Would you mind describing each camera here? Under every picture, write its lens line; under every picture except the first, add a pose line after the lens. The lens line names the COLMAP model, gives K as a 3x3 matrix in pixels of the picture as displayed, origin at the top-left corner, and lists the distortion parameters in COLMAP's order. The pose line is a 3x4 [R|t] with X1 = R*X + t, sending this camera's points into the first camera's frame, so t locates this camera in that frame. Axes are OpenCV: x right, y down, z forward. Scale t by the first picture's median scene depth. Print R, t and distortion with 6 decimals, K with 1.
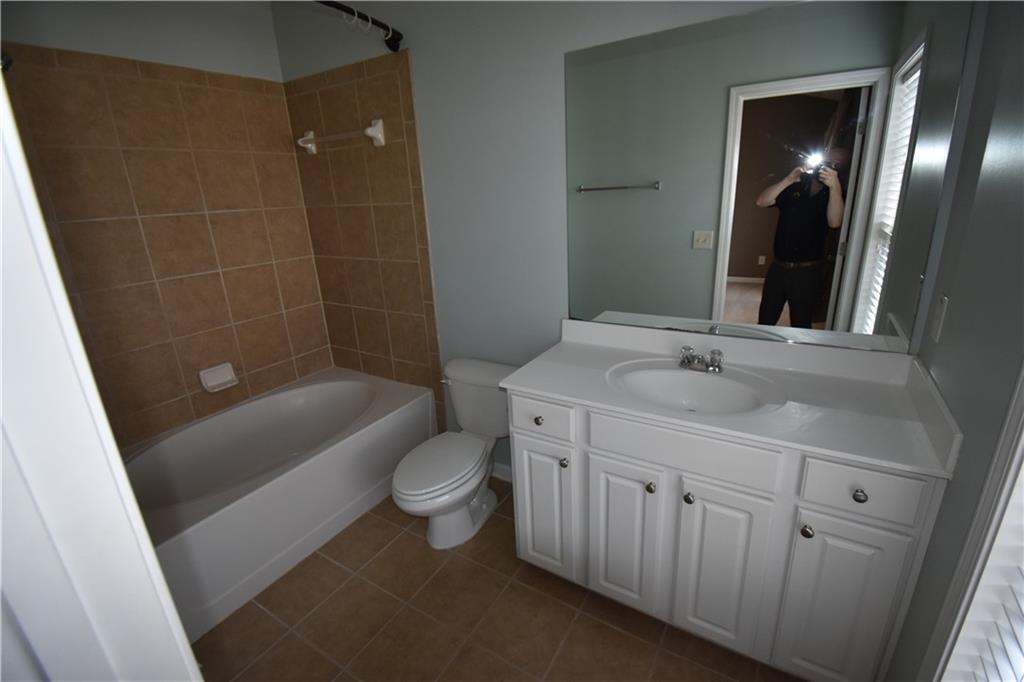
lens RADIAL K [[468.6, 0, 509.6], [0, 468.6, 342.4], [0, 0, 1]] dist [-0.002735, -0.010838]
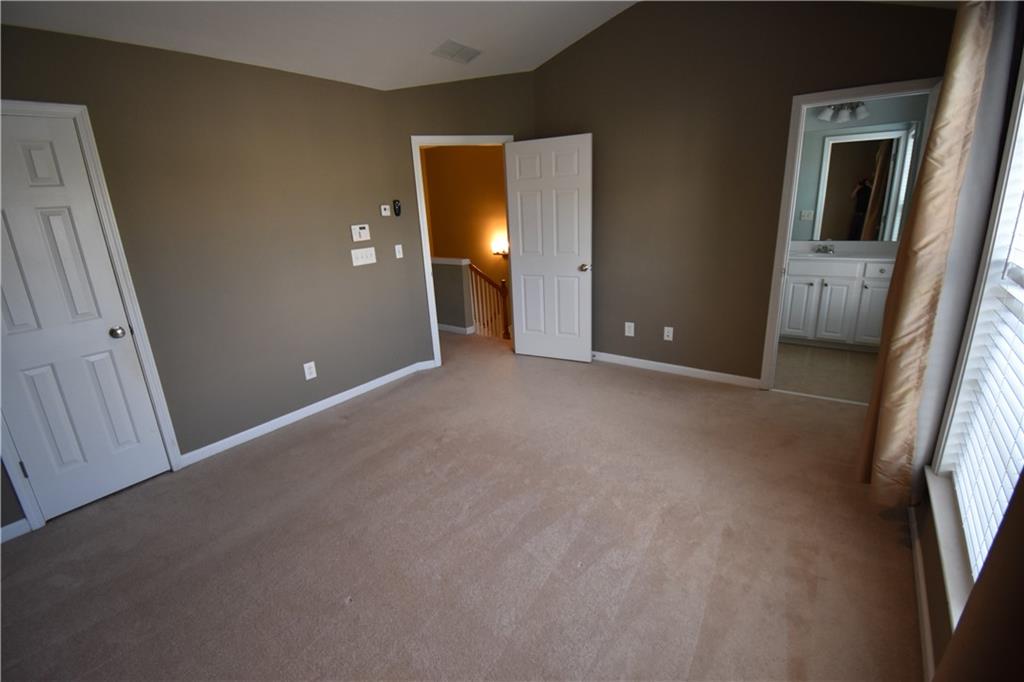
lens RADIAL K [[468.6, 0, 514.4], [0, 468.6, 336.8], [0, 0, 1]] dist [-0.002735, -0.010838]
pose [[0.997091, 0.024146, -0.072299, -1.282086], [-0.025928, 0.999380, -0.023818, 0.719892], [0.071679, 0.025623, 0.997099, -1.969664]]
